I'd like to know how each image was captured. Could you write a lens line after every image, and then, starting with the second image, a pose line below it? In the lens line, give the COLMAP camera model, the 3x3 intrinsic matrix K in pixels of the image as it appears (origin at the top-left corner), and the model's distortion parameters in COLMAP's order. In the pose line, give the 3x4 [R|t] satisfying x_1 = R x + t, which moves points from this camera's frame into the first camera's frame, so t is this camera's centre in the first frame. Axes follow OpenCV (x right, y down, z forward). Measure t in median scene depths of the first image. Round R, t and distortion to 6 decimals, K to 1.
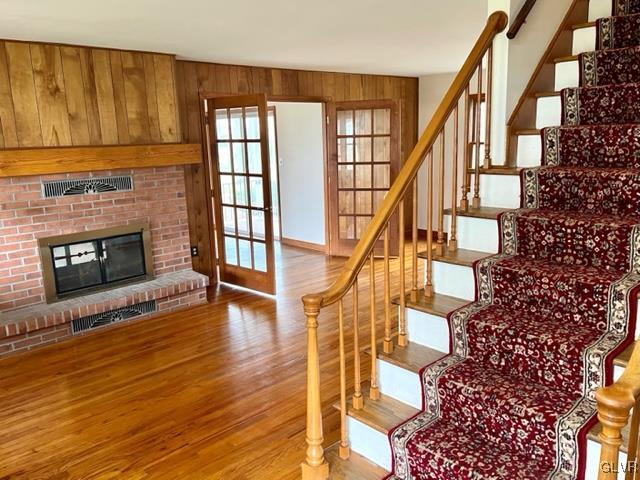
lens RADIAL K [[507.5, 0, 320.0], [0, 507.5, 240.0], [0, 0, 1]] dist [-0.001925, -0.000699]
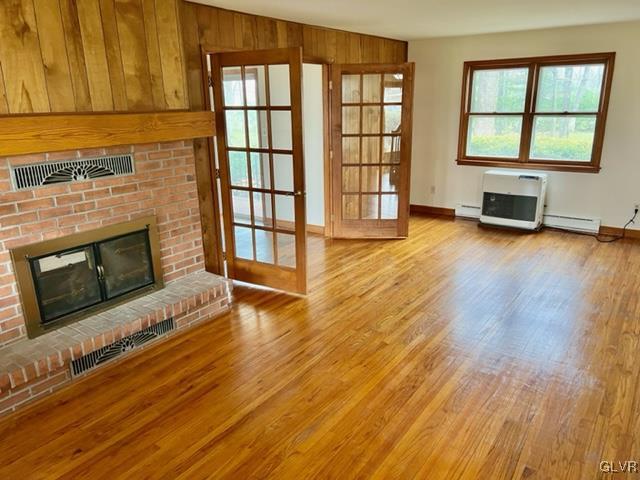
lens RADIAL K [[470.1, 0, 320.0], [0, 470.1, 240.0], [0, 0, 1]] dist [0.001742, -0.001927]
pose [[0.980865, -0.042265, 0.190046, -0.224083], [0.027537, 0.996456, 0.079476, -0.046270], [-0.192732, -0.072722, 0.978553, 0.249400]]
